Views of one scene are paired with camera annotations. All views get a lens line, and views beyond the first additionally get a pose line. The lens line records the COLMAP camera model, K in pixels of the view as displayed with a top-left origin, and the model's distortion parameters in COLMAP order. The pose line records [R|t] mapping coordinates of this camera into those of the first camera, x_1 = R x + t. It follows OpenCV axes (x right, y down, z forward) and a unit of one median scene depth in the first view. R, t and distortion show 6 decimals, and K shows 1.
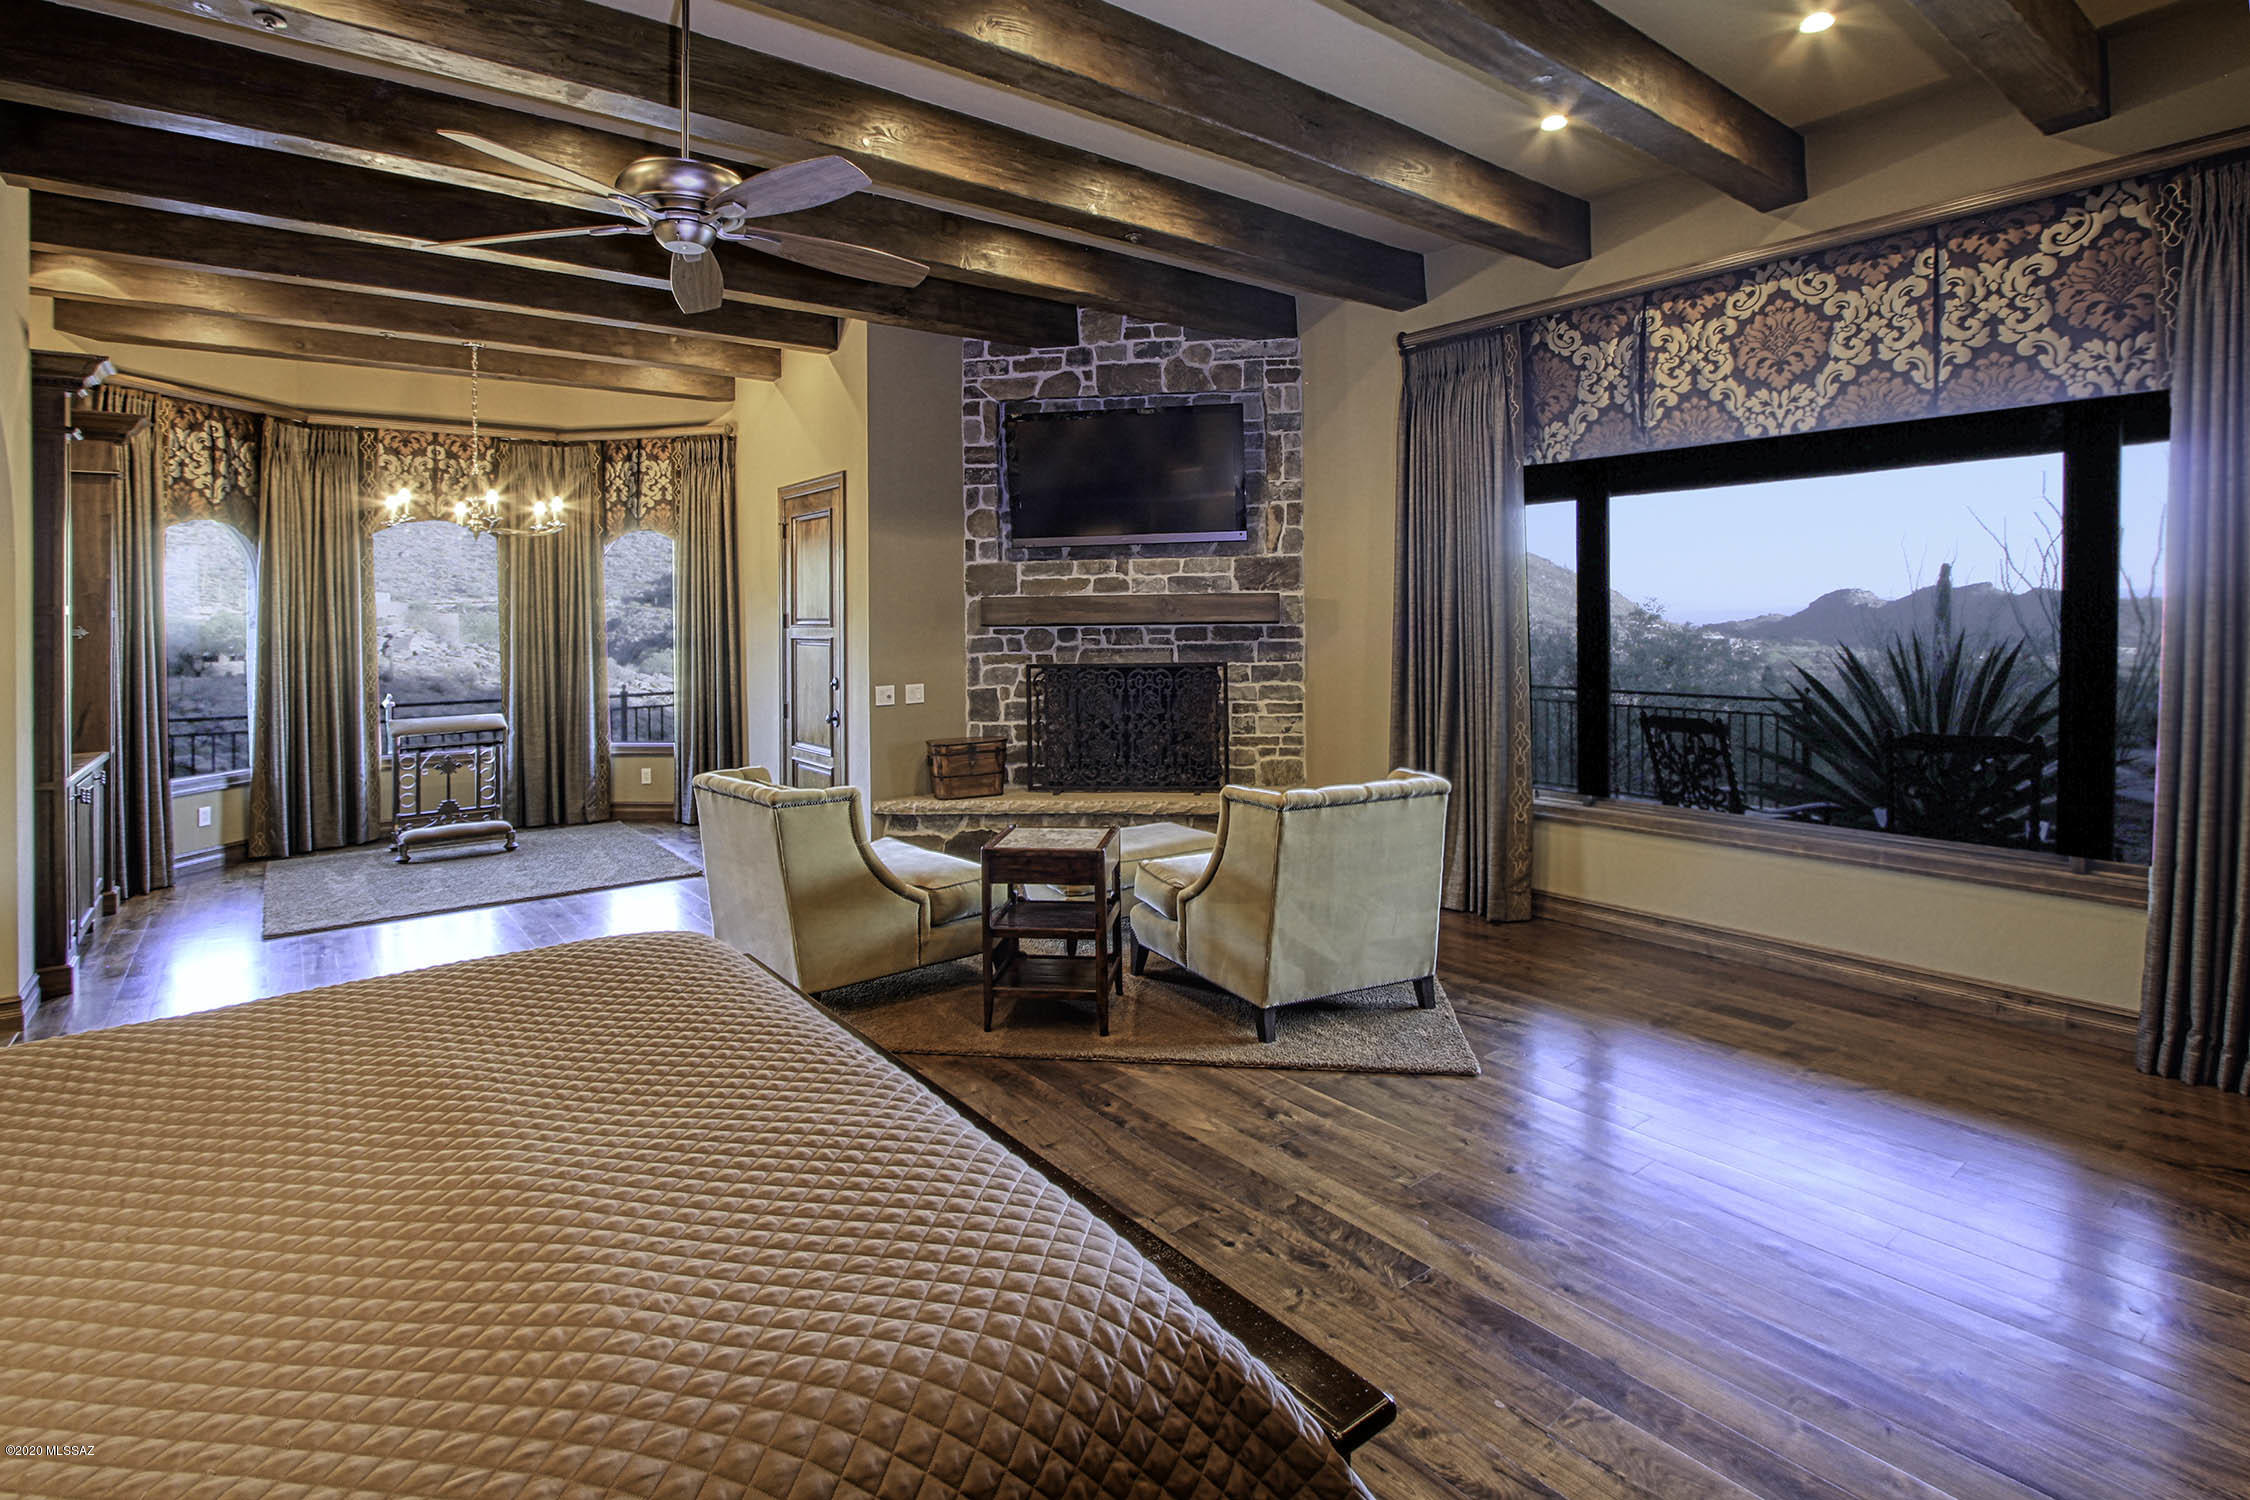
lens RADIAL K [[1072.9, 0, 1084.2], [0, 1072.9, 629.0], [0, 0, 1]] dist [-0.003364, -0.002267]
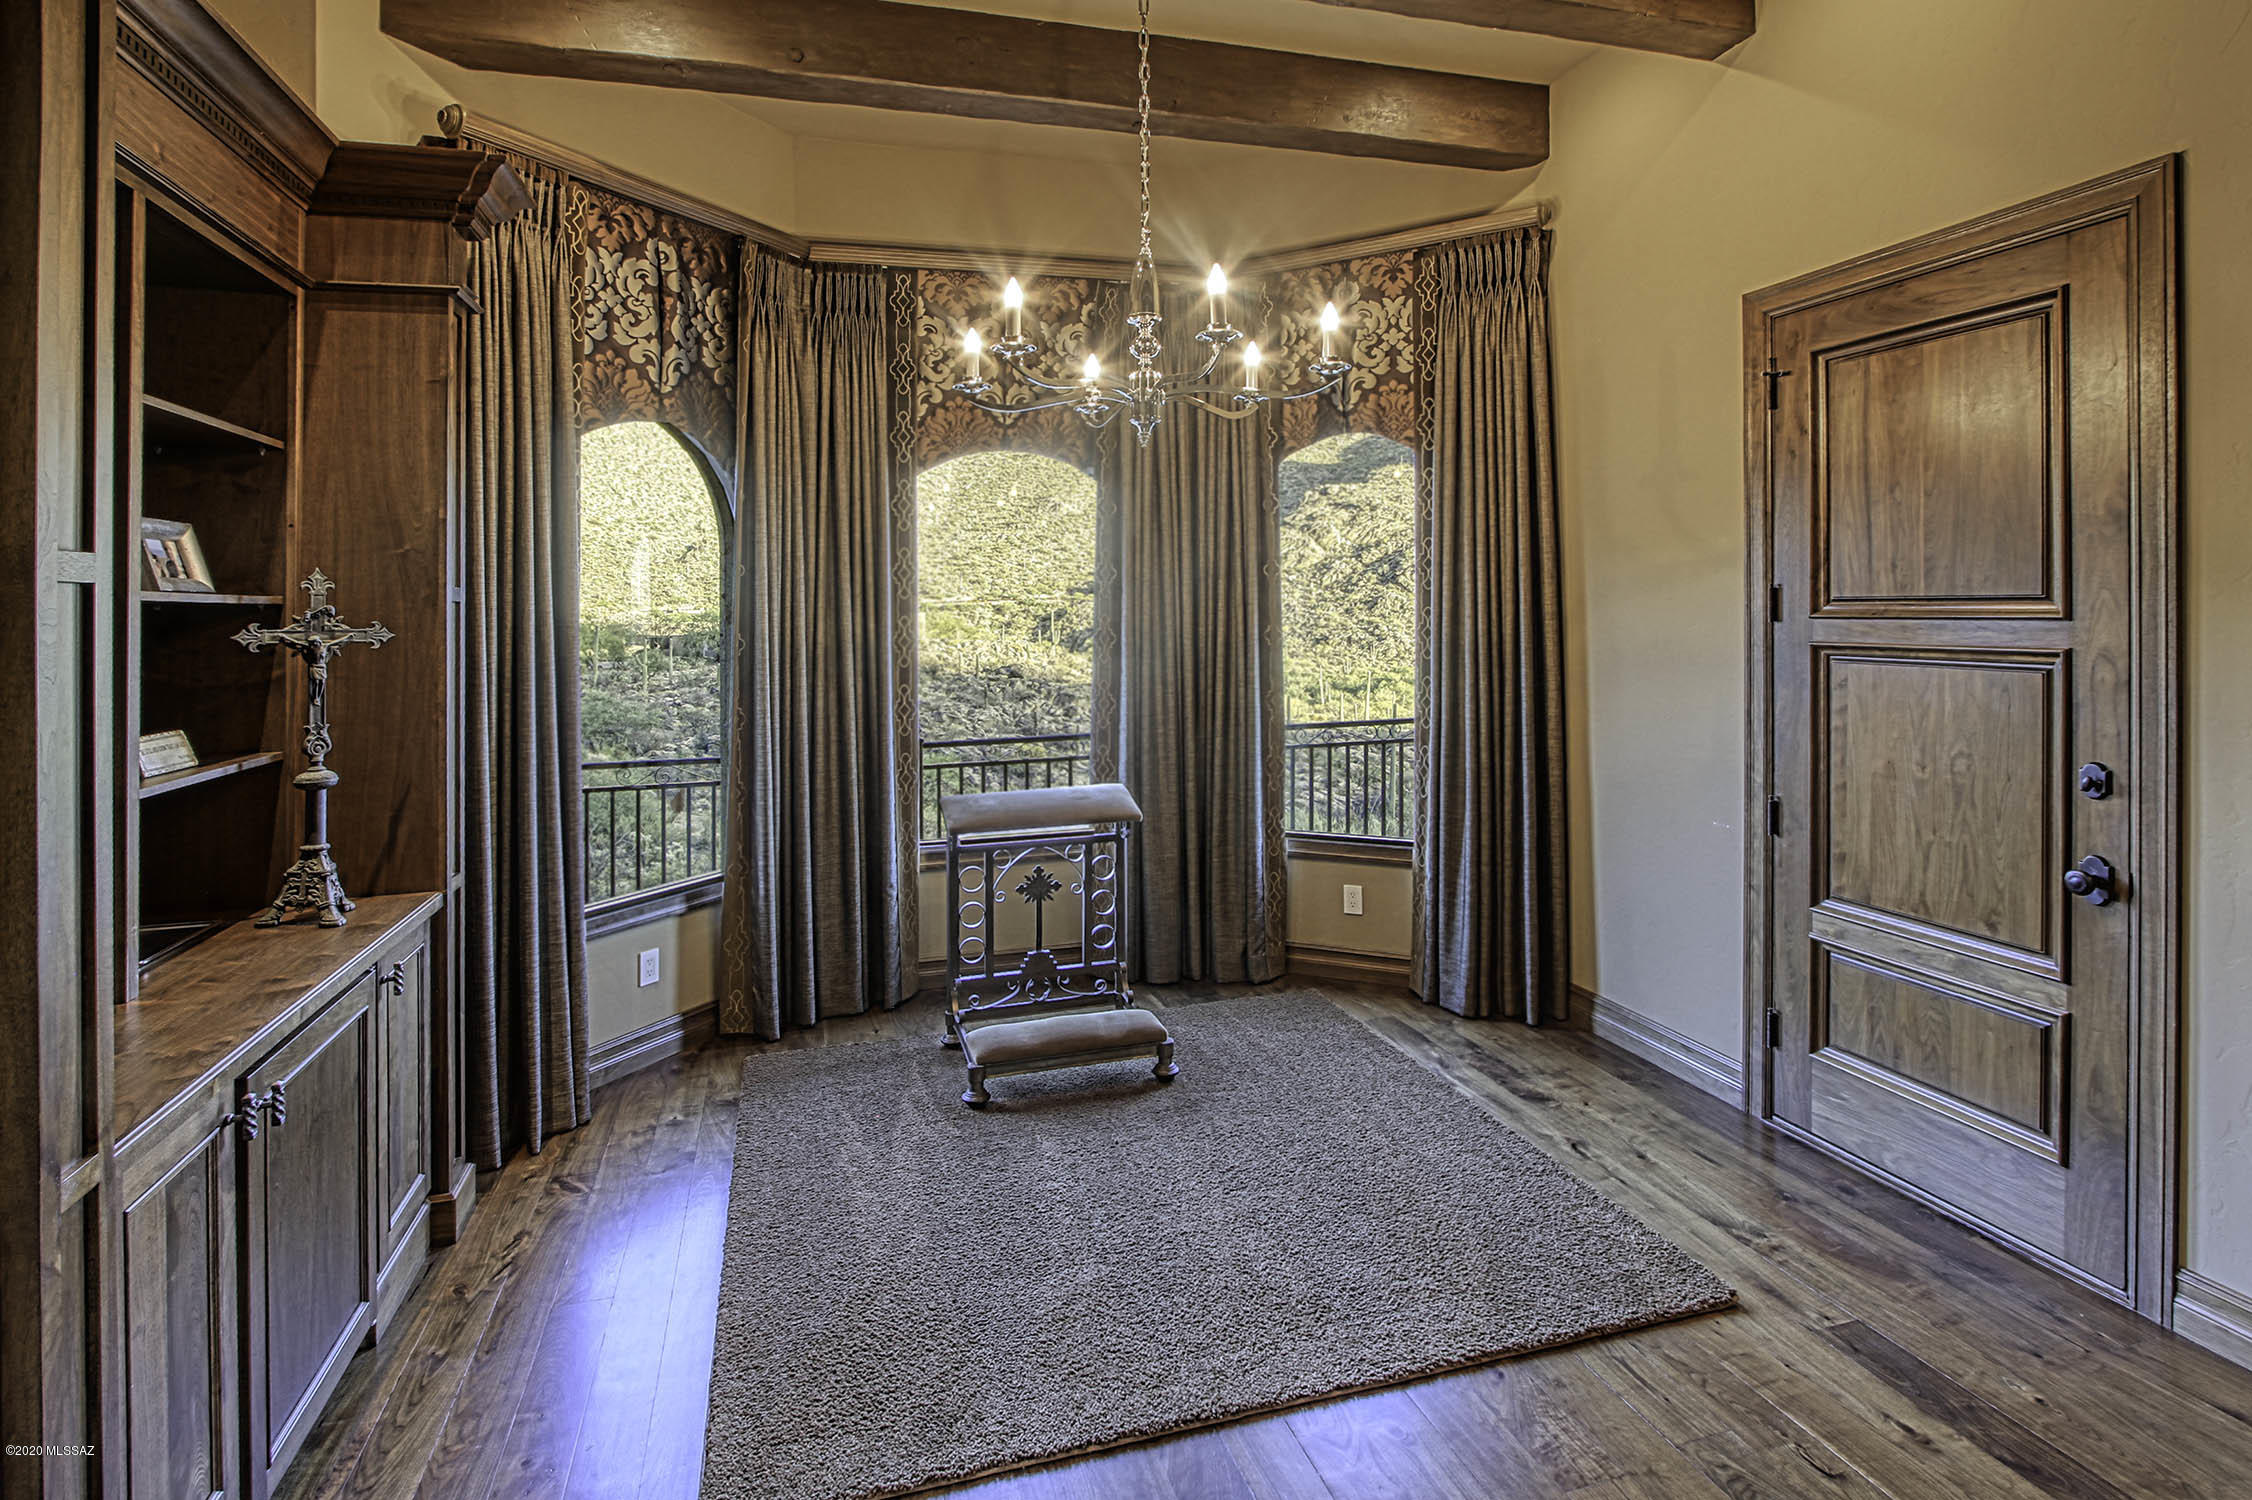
lens RADIAL K [[1073.9, 0, 1144.7], [0, 1073.9, 611.2], [0, 0, 1]] dist [-0.003364, -0.002267]
pose [[0.947089, -0.003911, -0.320948, -0.390592], [0.001759, 0.999974, -0.006996, -0.002486], [0.320967, 0.006061, 0.947071, 0.539809]]
